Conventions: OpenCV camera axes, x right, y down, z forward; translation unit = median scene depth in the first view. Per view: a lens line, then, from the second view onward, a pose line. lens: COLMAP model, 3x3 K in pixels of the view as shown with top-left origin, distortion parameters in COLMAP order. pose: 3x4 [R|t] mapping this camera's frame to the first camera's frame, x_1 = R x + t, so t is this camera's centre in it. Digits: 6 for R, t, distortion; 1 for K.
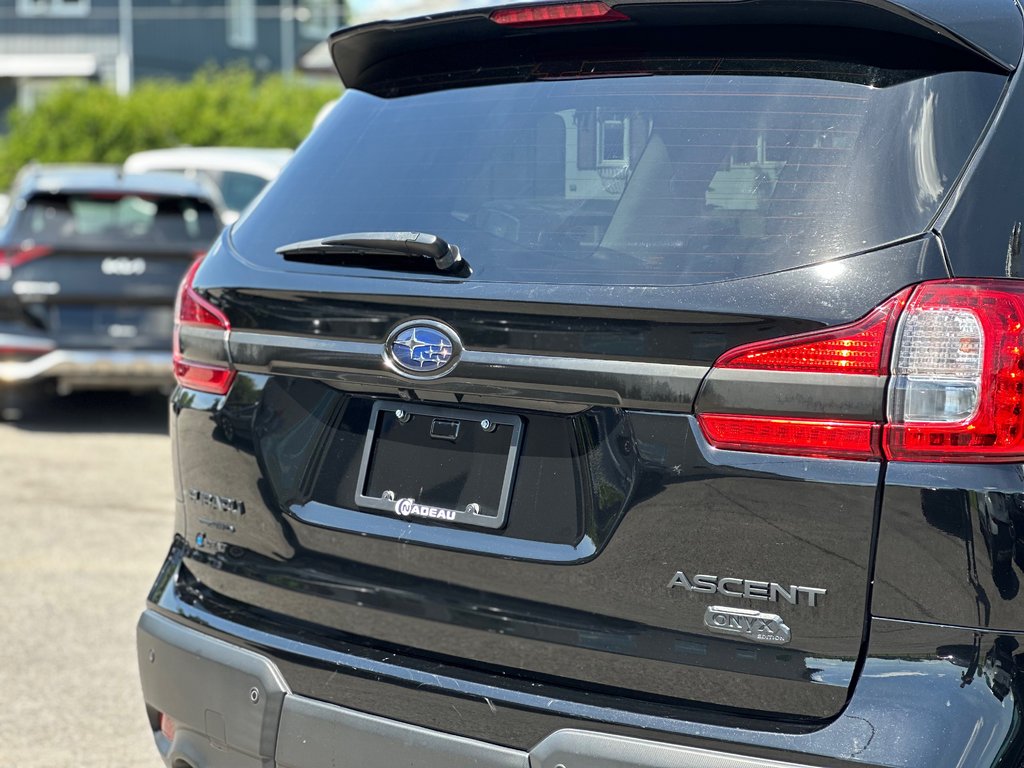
lens RADIAL K [[2403.1, 0, 507.1], [0, 2403.1, 384.7], [0, 0, 1]] dist [0.117902, 0.000000]
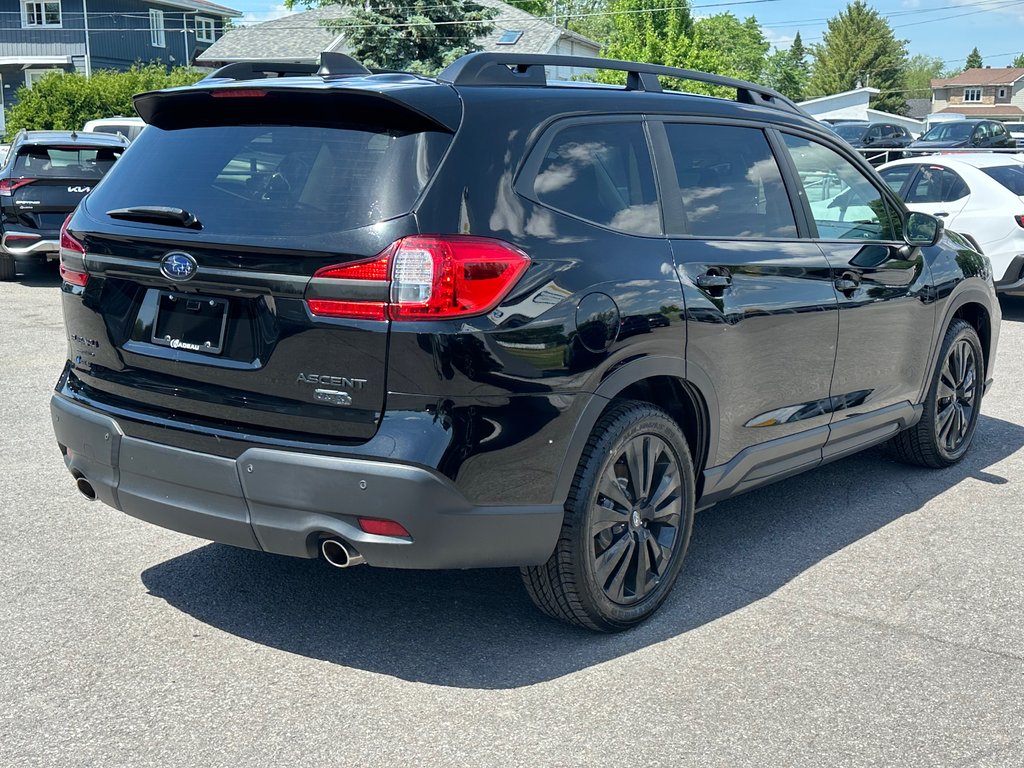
lens RADIAL K [[1318.9, 0, 512.6], [0, 1318.9, 416.9], [0, 0, 1]] dist [0.172777, 0.000000]
pose [[0.990538, -0.032762, 0.133272, 0.089061], [0.015735, 0.991795, 0.126867, -0.027034], [-0.136335, -0.123570, 0.982926, -0.164053]]
